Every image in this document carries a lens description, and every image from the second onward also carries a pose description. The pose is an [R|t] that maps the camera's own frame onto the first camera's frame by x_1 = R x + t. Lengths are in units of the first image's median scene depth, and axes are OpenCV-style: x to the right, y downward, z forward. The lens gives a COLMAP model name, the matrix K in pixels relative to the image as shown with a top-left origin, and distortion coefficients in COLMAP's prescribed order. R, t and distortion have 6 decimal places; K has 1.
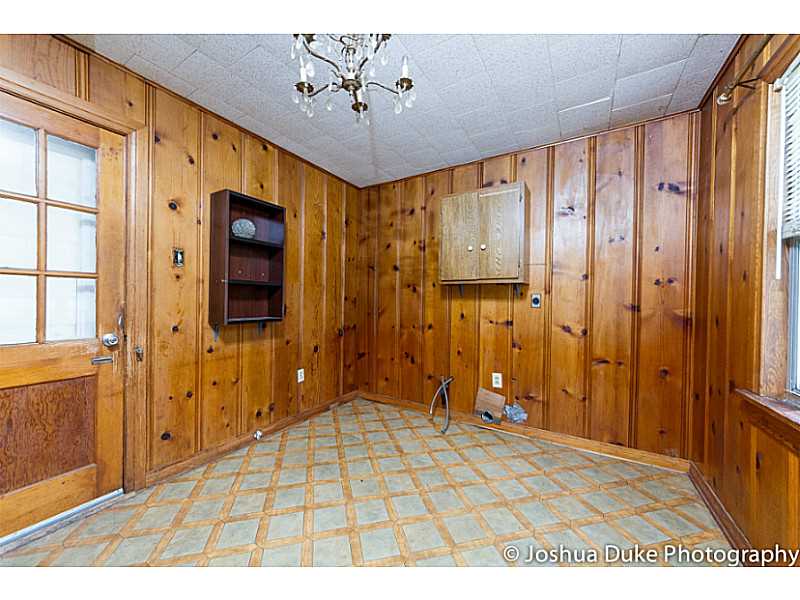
lens RADIAL K [[306.7, 0, 386.4], [0, 306.7, 300.6], [0, 0, 1]] dist [-0.000796, -0.000816]
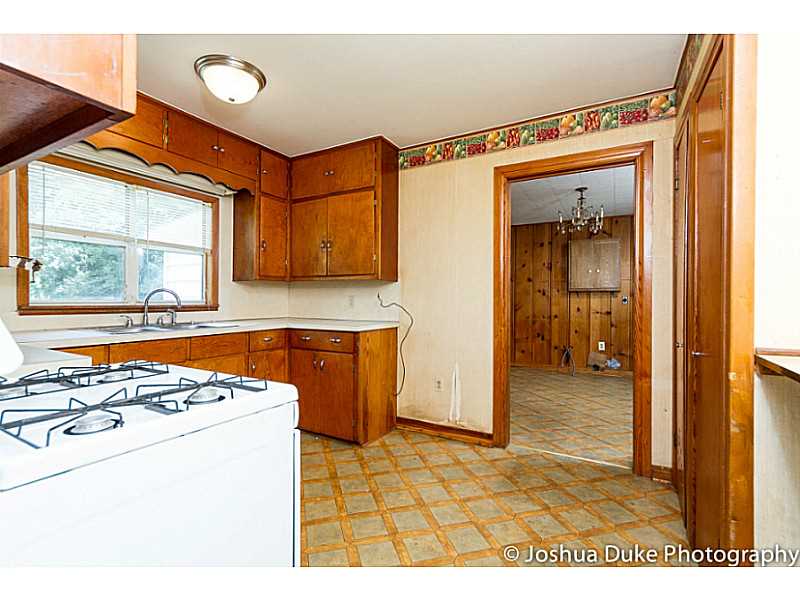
lens RADIAL K [[376.0, 0, 394.0], [0, 376.0, 299.0], [0, 0, 1]] dist [-0.000191, -0.000114]
pose [[0.998905, -0.007377, 0.046195, -1.144256], [0.007494, 0.999969, -0.002345, -0.013228], [-0.046176, 0.002689, 0.998930, -1.351387]]
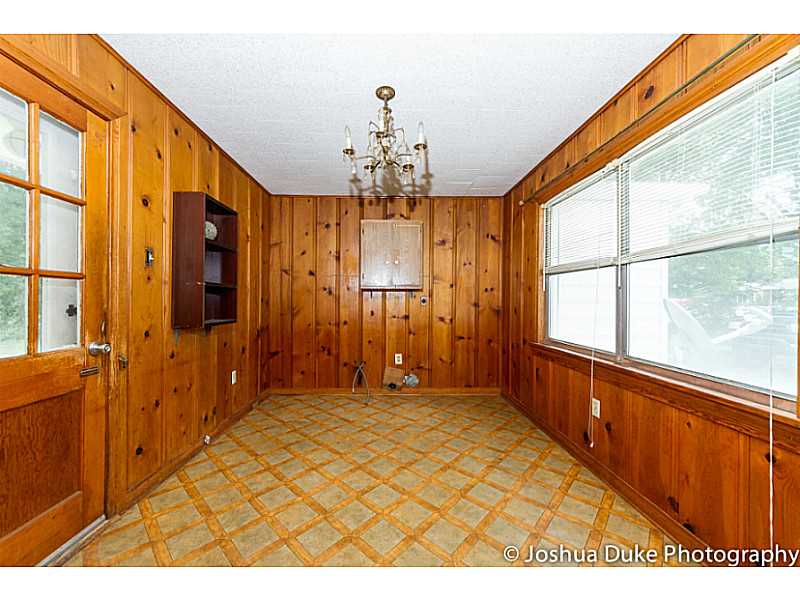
lens RADIAL K [[306.7, 0, 393.6], [0, 306.7, 301.8], [0, 0, 1]] dist [-0.000796, -0.000816]
pose [[0.833906, -0.008567, 0.551840, -0.521969], [0.008037, 0.999962, 0.003378, -0.002565], [-0.551848, 0.001618, 0.833943, -0.171289]]
